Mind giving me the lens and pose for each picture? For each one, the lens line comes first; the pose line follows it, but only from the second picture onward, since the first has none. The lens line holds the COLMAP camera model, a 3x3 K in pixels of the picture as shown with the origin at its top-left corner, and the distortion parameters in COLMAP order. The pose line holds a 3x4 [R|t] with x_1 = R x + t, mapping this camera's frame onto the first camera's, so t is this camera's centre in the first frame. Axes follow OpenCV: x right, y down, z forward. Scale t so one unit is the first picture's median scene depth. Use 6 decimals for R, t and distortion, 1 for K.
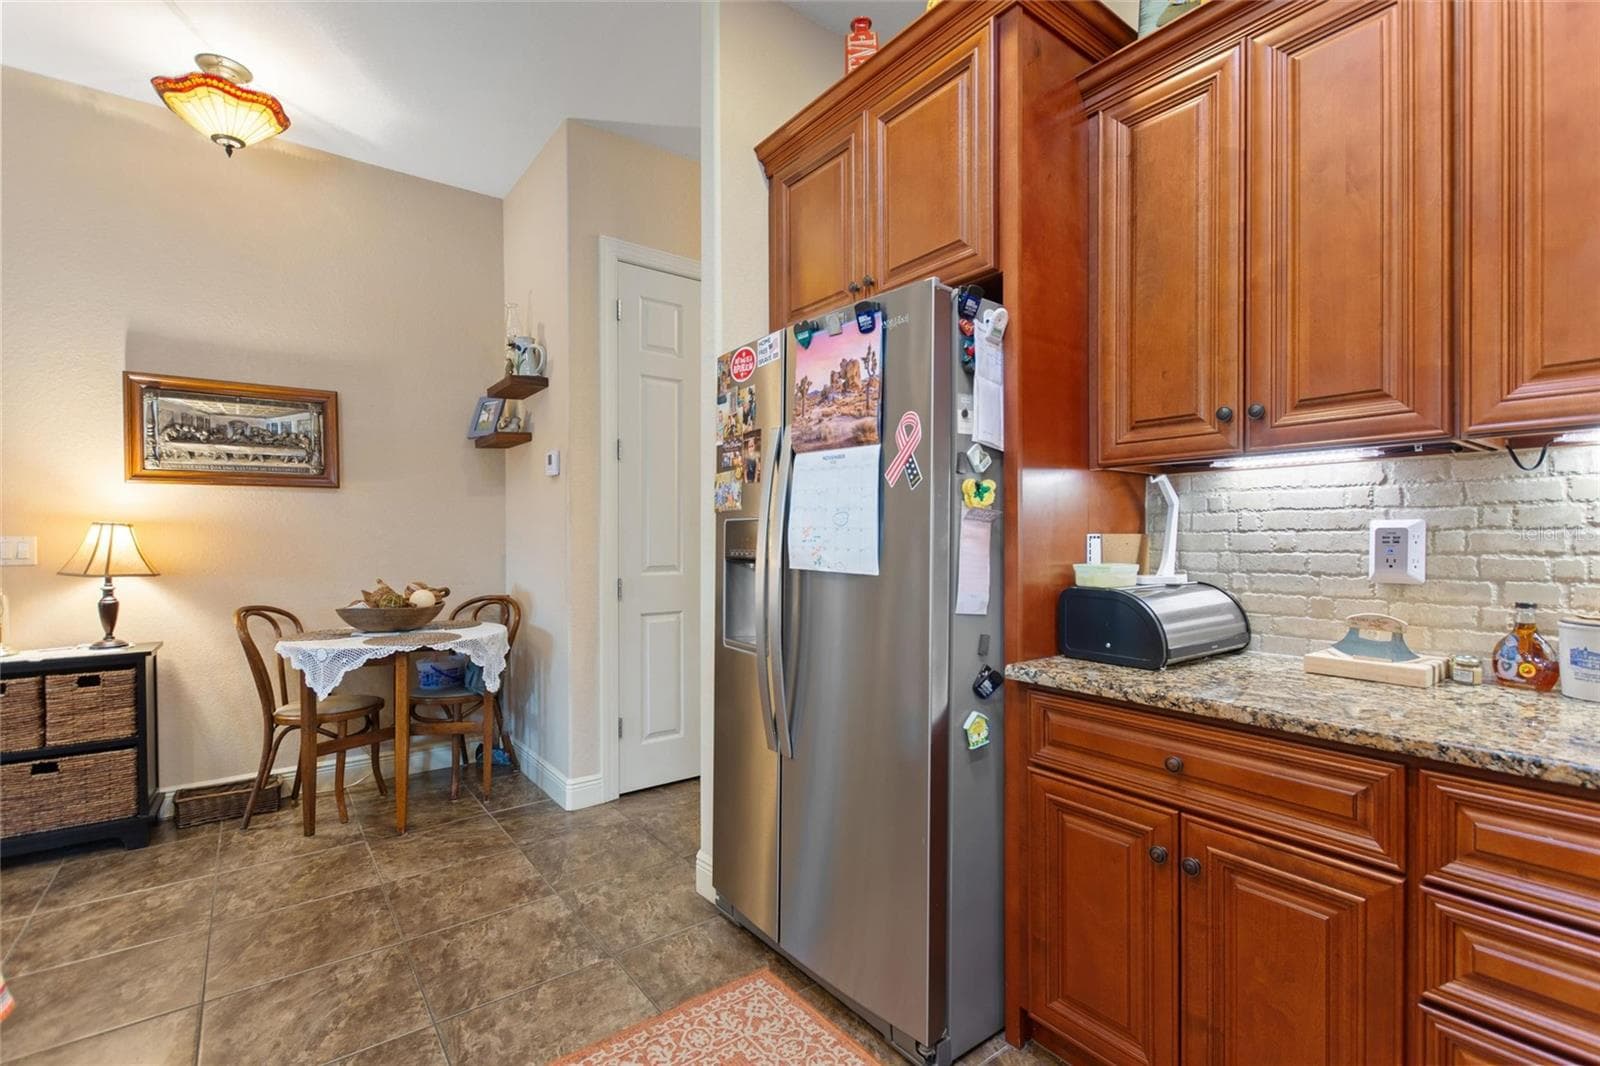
lens RADIAL K [[726.1, 0, 800.4], [0, 726.1, 539.6], [0, 0, 1]] dist [0.000272, 0.000193]
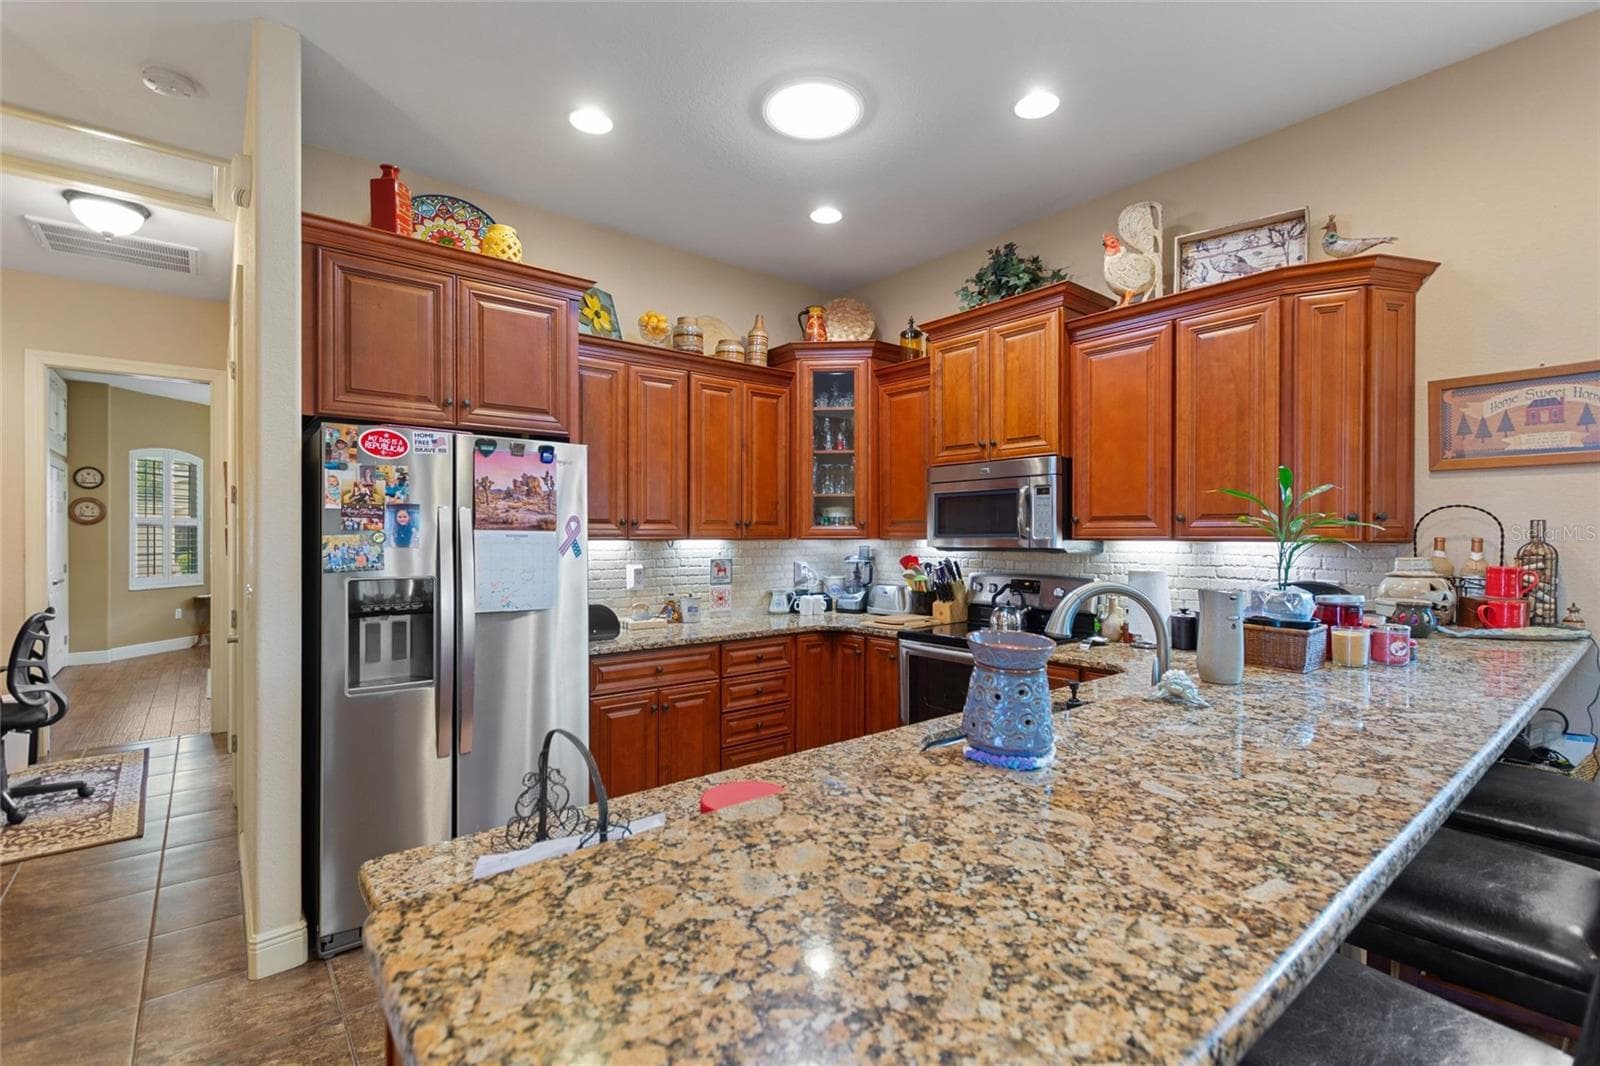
lens RADIAL K [[726.1, 0, 800.4], [0, 726.1, 539.6], [0, 0, 1]] dist [0.000272, 0.000193]
pose [[-0.037398, -0.004837, 0.999289, -1.482348], [0.004445, 0.999978, 0.005007, -0.108497], [-0.999291, 0.004629, -0.037376, 0.451434]]
